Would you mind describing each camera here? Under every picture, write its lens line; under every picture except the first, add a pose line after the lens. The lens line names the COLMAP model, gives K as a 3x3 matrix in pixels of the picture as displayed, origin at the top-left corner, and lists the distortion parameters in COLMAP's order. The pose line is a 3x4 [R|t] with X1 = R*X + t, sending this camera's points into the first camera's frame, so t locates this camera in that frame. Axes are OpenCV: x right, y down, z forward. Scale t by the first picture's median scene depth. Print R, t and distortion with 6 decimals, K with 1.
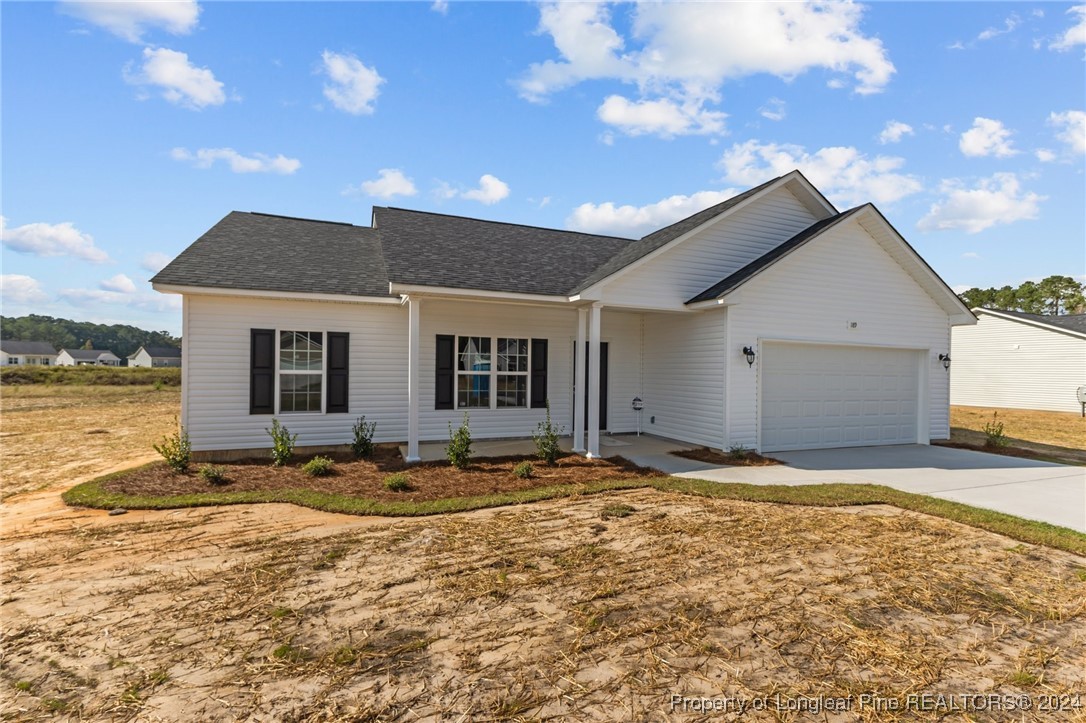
lens RADIAL K [[491.0, 0, 542.9], [0, 491.0, 384.7], [0, 0, 1]] dist [-0.001147, -0.000177]
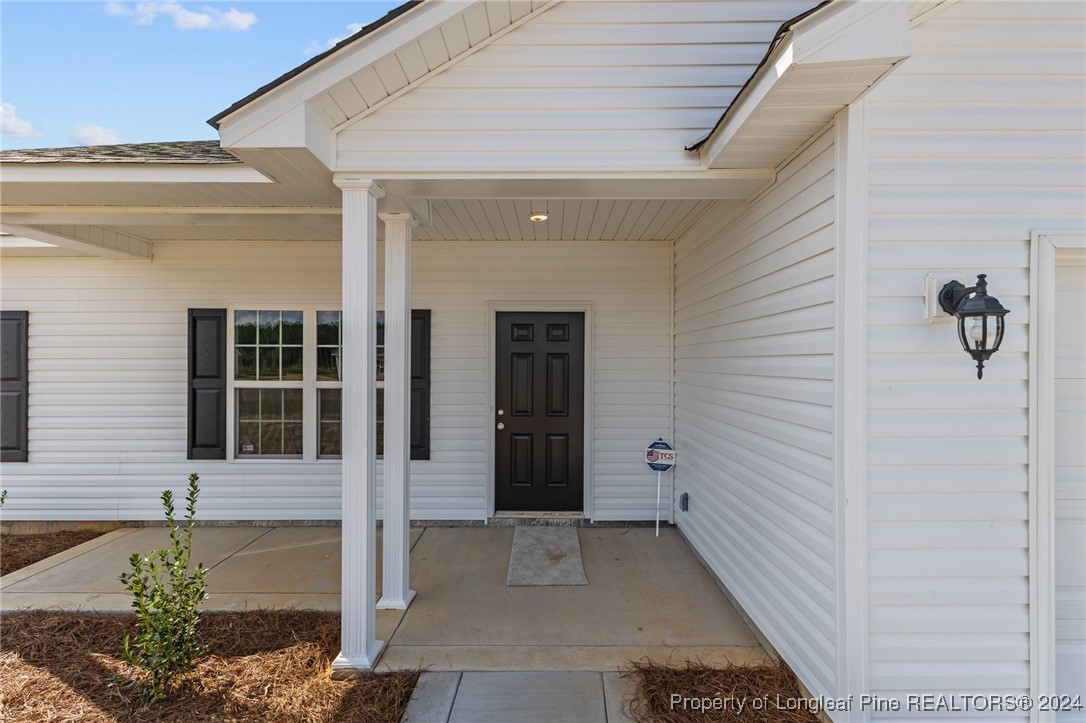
lens RADIAL K [[479.1, 0, 544.6], [0, 479.1, 367.6], [0, 0, 1]] dist [0.002448, -0.000167]
pose [[0.927965, -0.008324, -0.372575, 0.310309], [-0.001543, 0.999656, -0.026176, -0.030836], [0.372665, 0.024865, 0.927633, 0.705084]]
